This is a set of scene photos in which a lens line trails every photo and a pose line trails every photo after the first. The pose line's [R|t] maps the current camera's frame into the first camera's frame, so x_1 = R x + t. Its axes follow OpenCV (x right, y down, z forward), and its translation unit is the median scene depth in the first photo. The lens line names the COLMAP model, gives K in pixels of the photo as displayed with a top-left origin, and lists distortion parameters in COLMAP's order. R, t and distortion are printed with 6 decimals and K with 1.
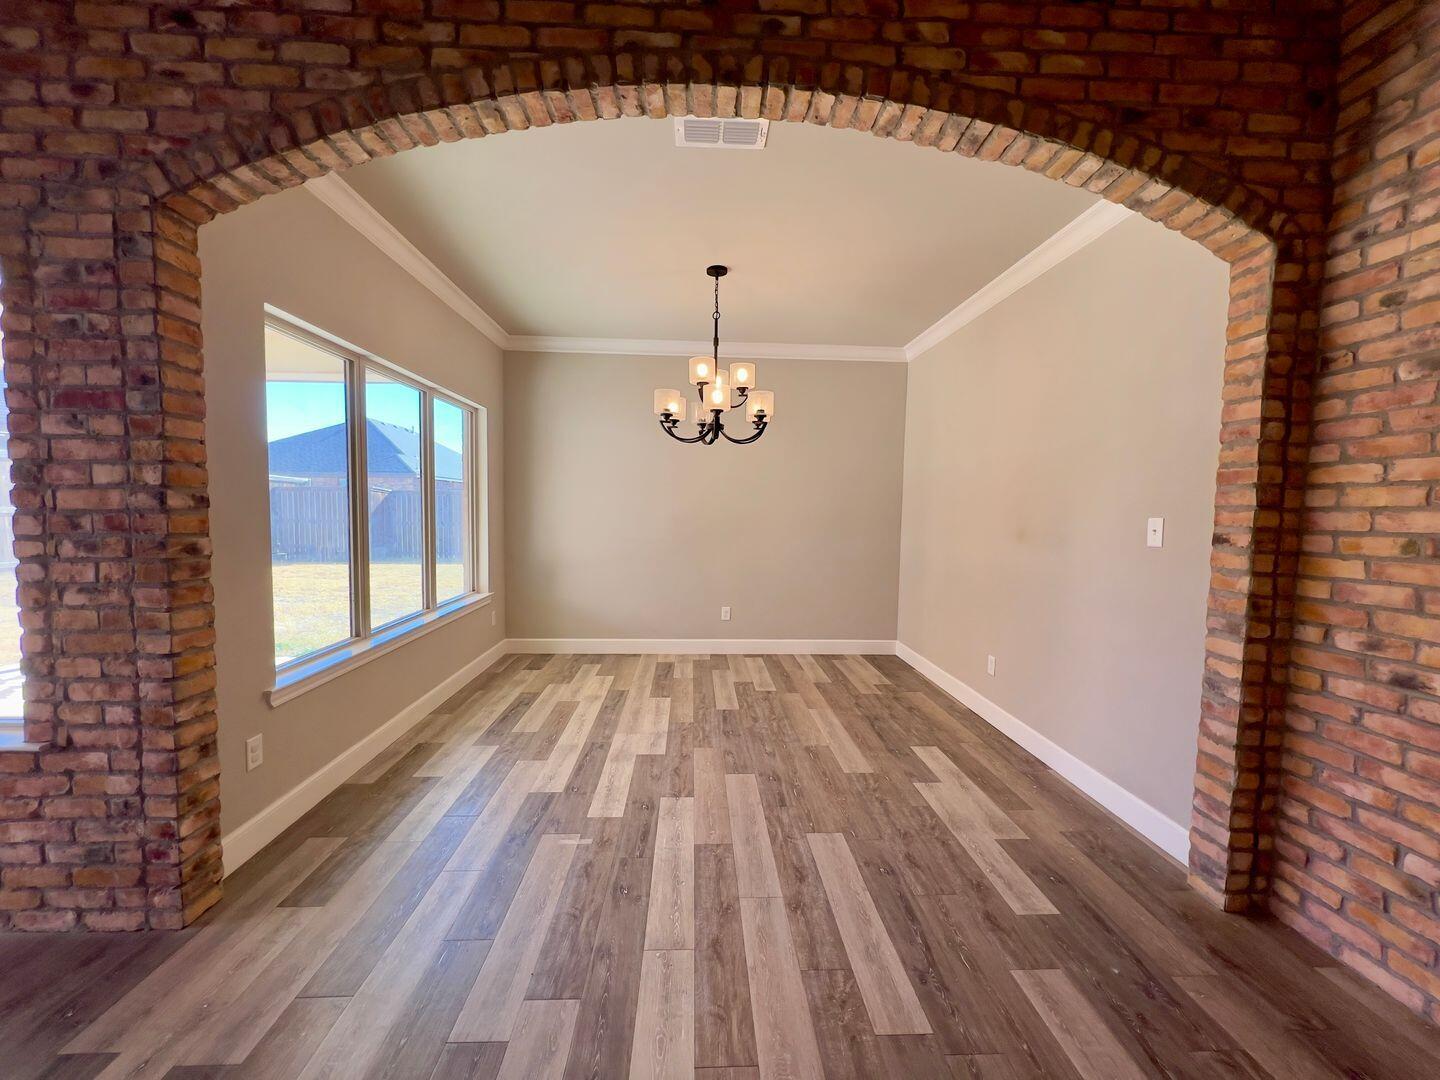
lens RADIAL K [[572.9, 0, 717.8], [0, 572.9, 541.4], [0, 0, 1]] dist [0.001399, 0.000120]
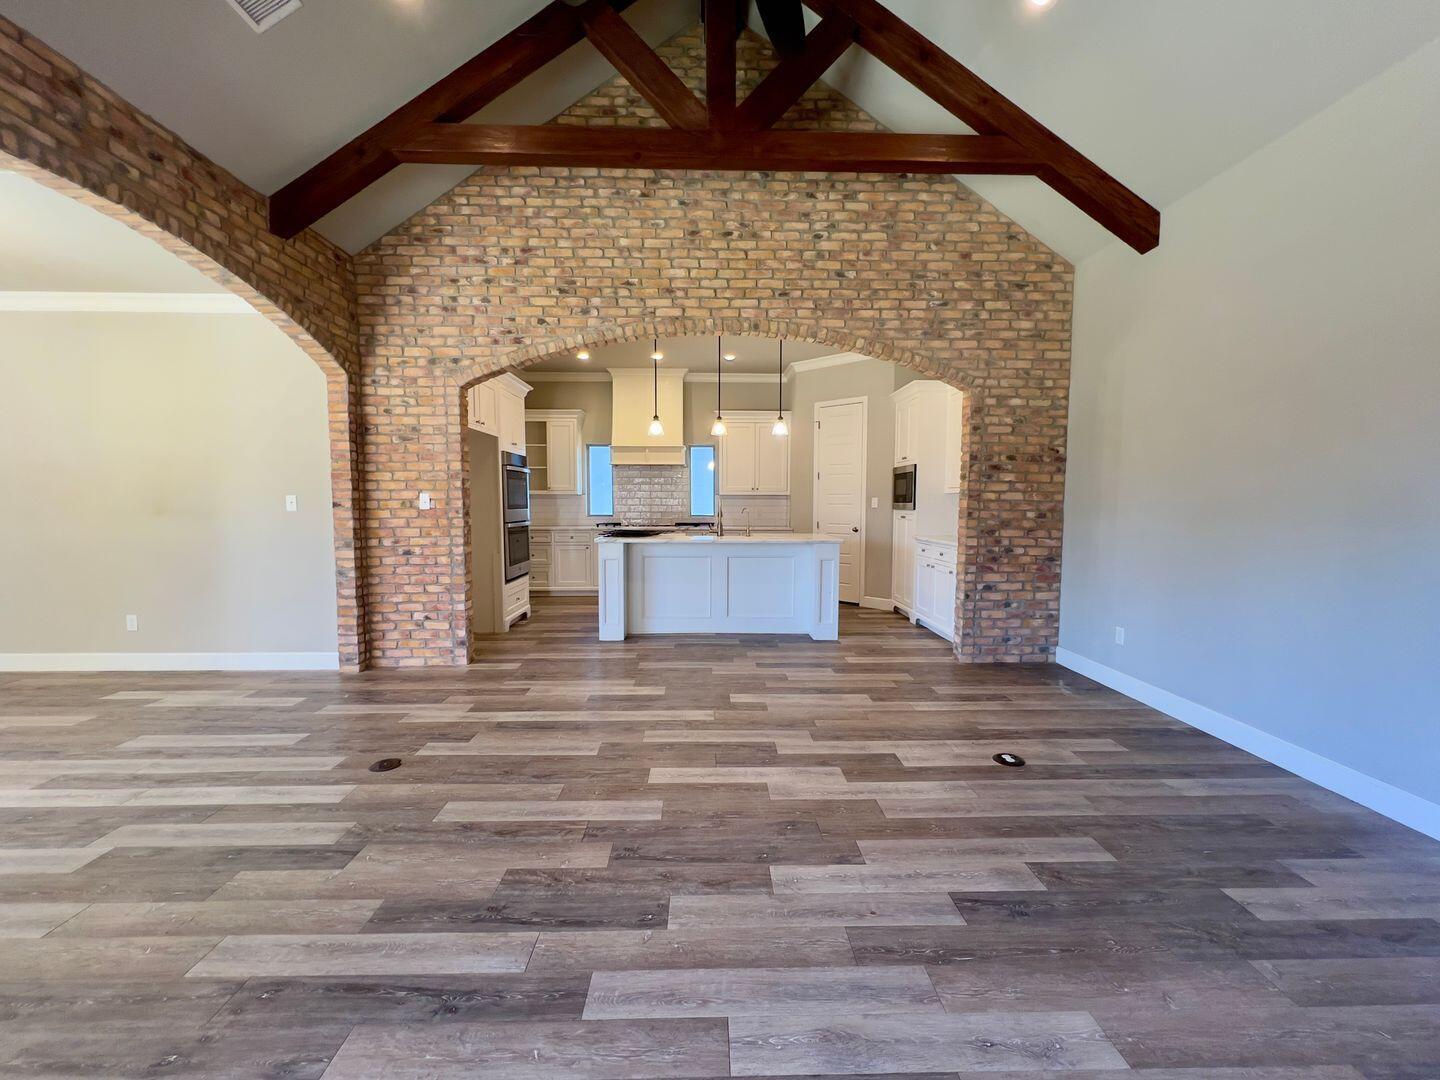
lens RADIAL K [[572.9, 0, 719.6], [0, 572.9, 540.5], [0, 0, 1]] dist [0.001399, 0.000120]
pose [[0.014219, -0.086290, 0.996169, -1.352067], [0.059733, 0.994563, 0.085298, 0.035905], [-0.998113, 0.058291, 0.019296, -0.494760]]
